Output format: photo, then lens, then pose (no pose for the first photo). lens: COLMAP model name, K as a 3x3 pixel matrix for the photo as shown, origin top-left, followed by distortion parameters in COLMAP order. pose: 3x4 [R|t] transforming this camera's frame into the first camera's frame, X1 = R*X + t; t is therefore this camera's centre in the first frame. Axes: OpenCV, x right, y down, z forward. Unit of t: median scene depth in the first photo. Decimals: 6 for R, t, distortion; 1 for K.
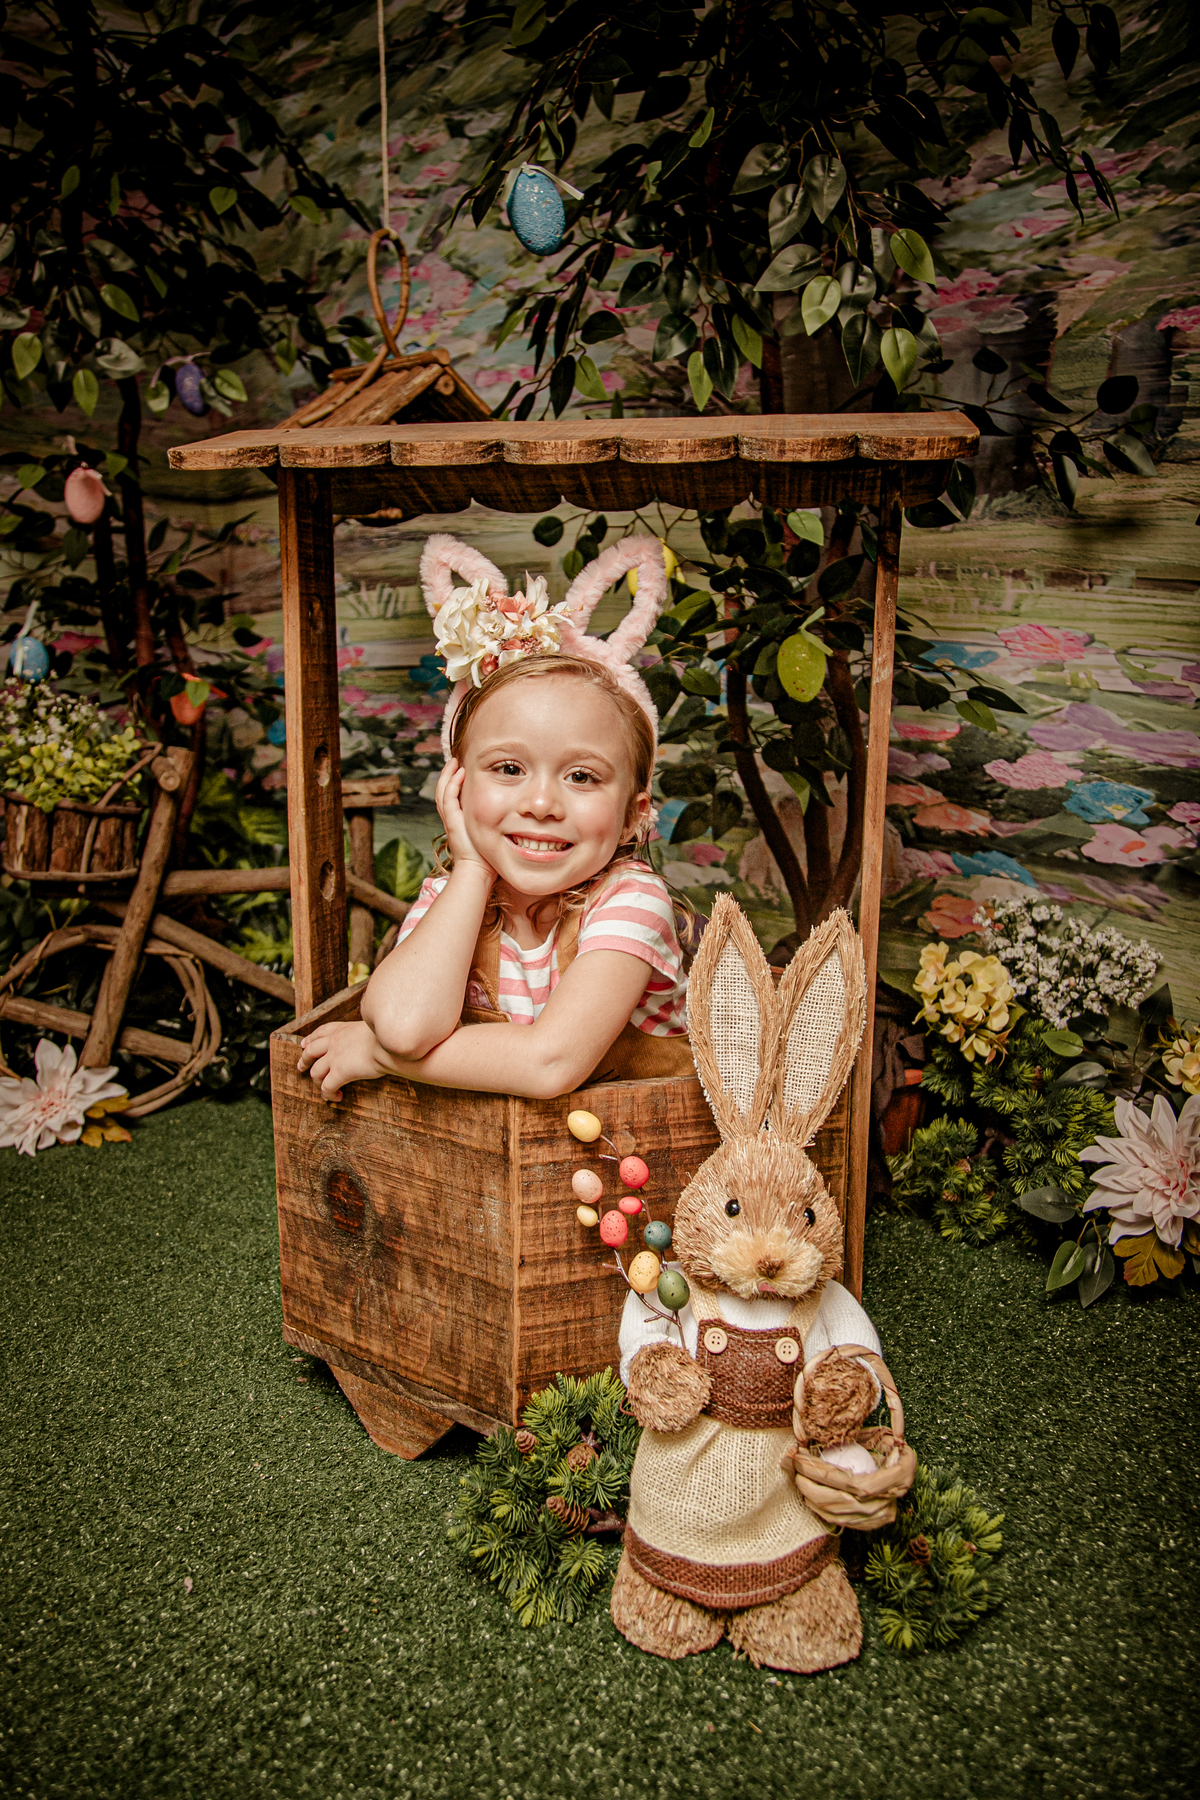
lens RADIAL K [[1226.9, 0, 646.8], [0, 1226.9, 862.1], [0, 0, 1]] dist [-0.053057, 0.071120]
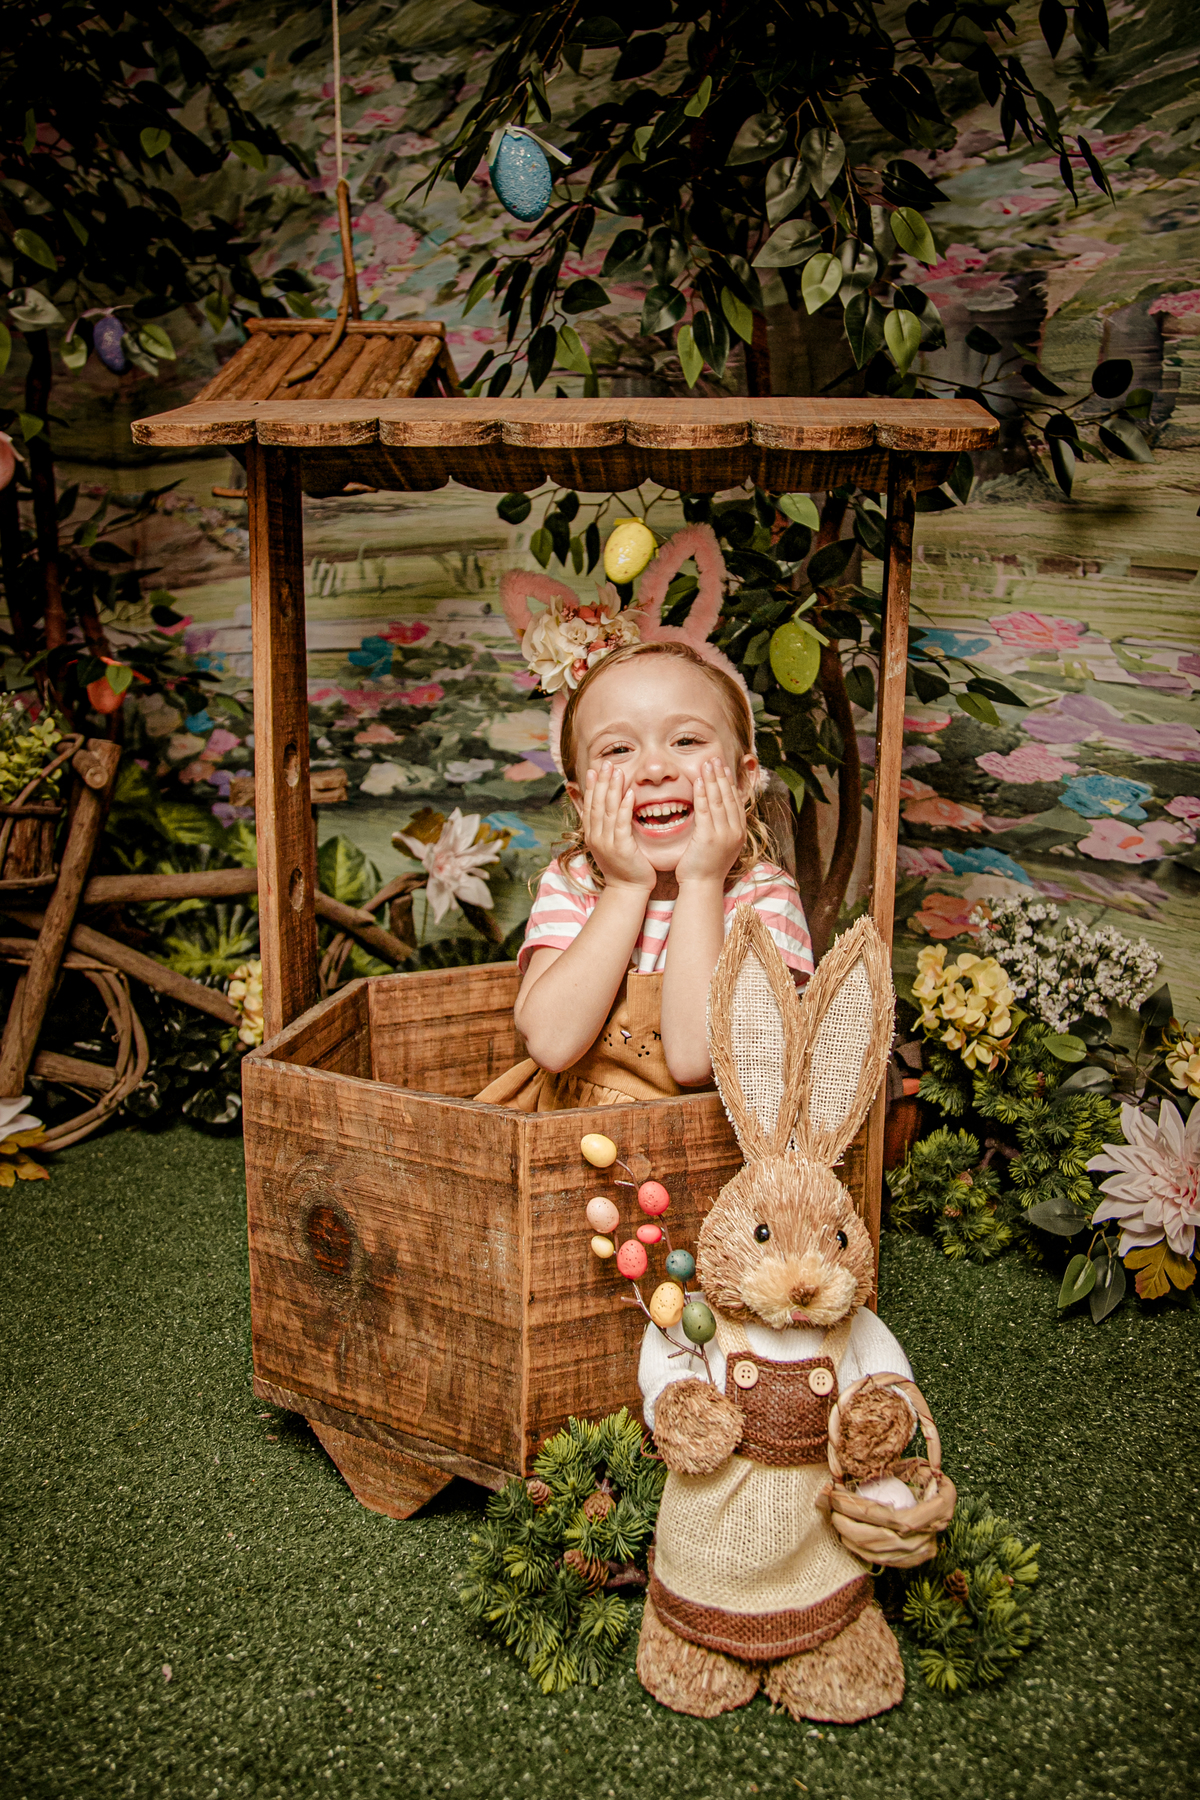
lens RADIAL K [[1329.7, 0, 691.6], [0, 1329.7, 829.5], [0, 0, 1]] dist [-0.053597, 0.071322]
pose [[0.995972, -0.007132, 0.089382, -0.043142], [0.008737, 0.999807, -0.017572, -0.007720], [-0.089240, 0.018282, 0.995842, -0.014982]]
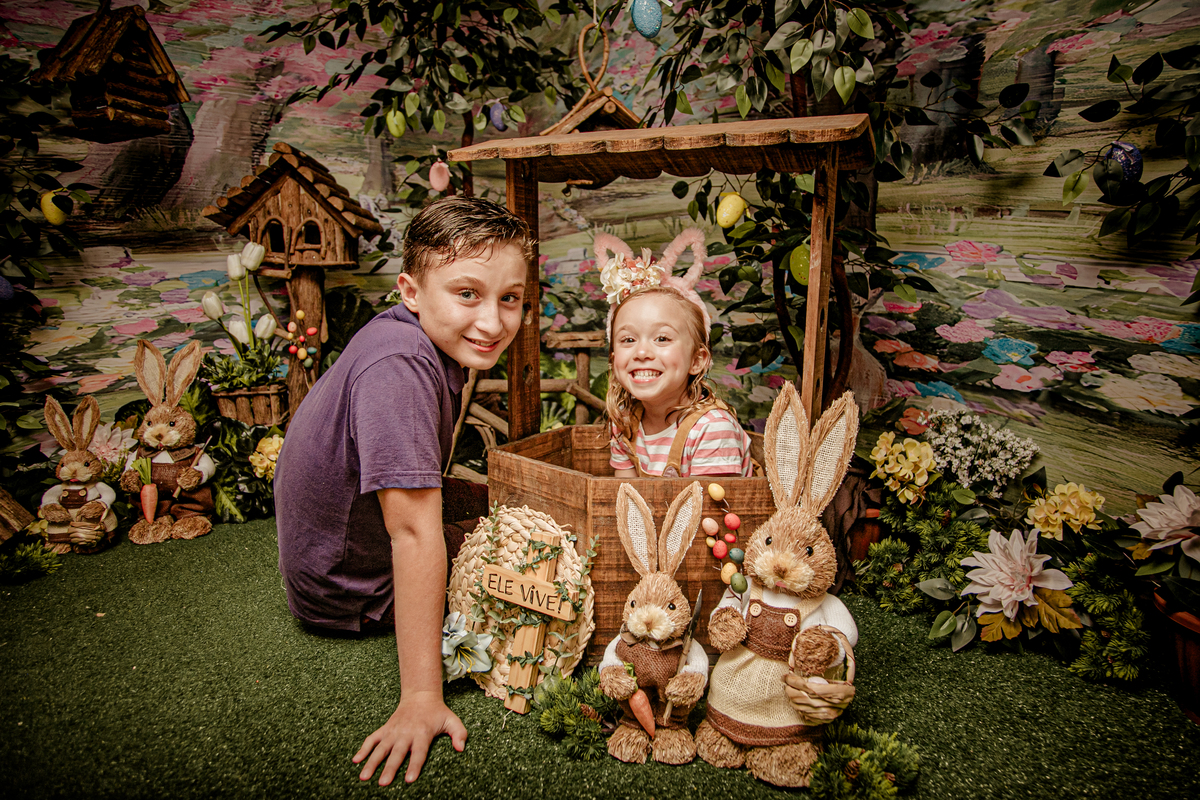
lens RADIAL K [[793.7, 0, 630.8], [0, 793.7, 405.3], [0, 0, 1]] dist [-0.050692, 0.069570]
pose [[0.969748, 0.040950, -0.240650, 0.154790], [-0.042059, 0.999115, 0.000528, 0.044123], [0.240459, 0.009609, 0.970612, -0.124369]]
